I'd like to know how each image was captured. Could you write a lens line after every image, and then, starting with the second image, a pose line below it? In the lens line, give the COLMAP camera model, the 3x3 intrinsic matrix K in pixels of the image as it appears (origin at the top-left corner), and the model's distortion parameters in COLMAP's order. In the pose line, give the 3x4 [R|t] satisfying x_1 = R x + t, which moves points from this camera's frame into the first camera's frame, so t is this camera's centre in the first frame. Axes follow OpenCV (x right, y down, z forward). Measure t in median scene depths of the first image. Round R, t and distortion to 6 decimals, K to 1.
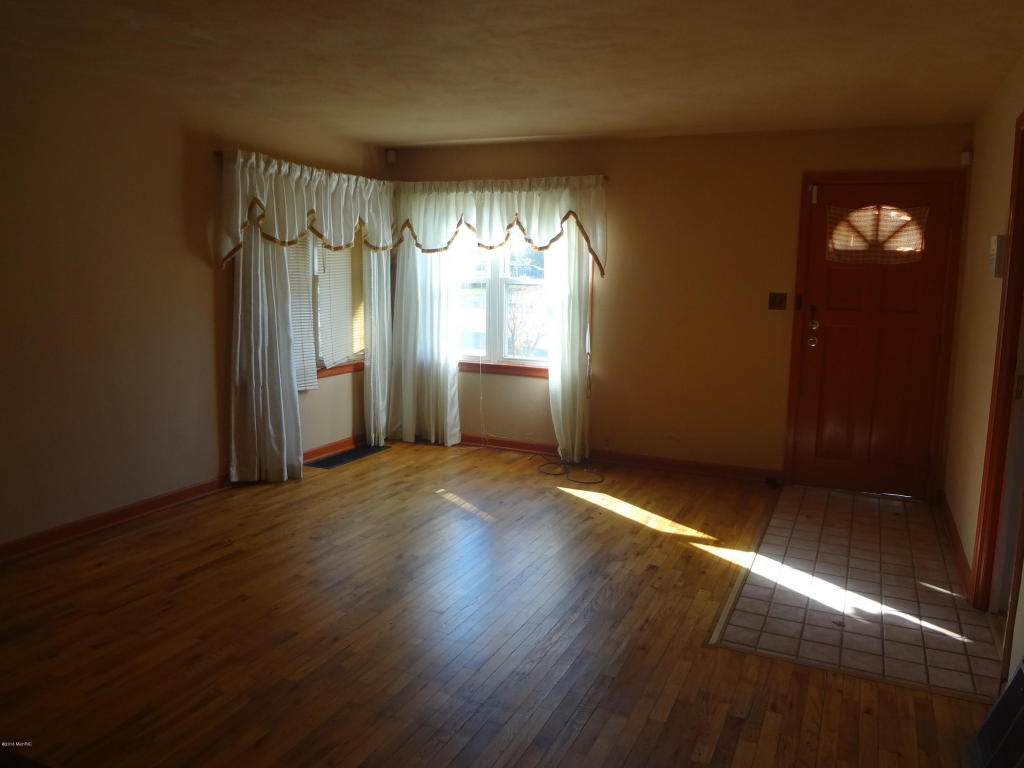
lens RADIAL K [[779.5, 0, 512.0], [0, 779.5, 384.0], [0, 0, 1]] dist [-0.065692, 0.053270]
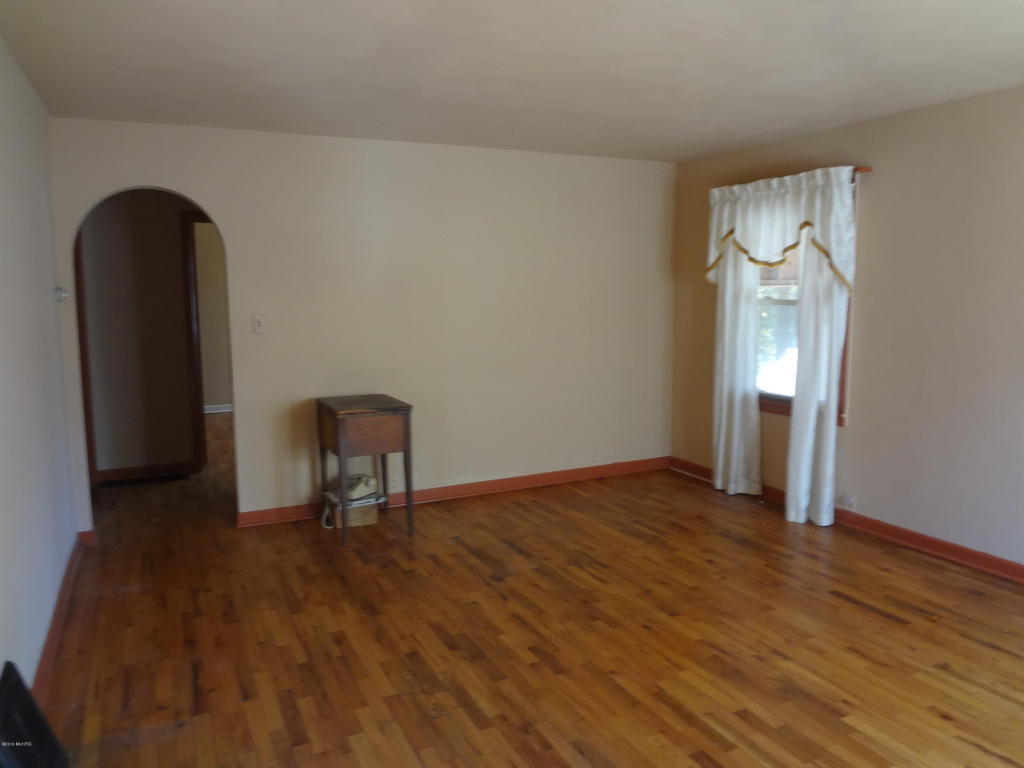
lens RADIAL K [[779.5, 0, 512.0], [0, 779.5, 384.0], [0, 0, 1]] dist [-0.065692, 0.053270]
pose [[-0.646410, 0.082977, -0.758464, 0.725313], [-0.109800, 0.973605, 0.200093, -0.213304], [0.755048, 0.212621, -0.620238, 1.508407]]
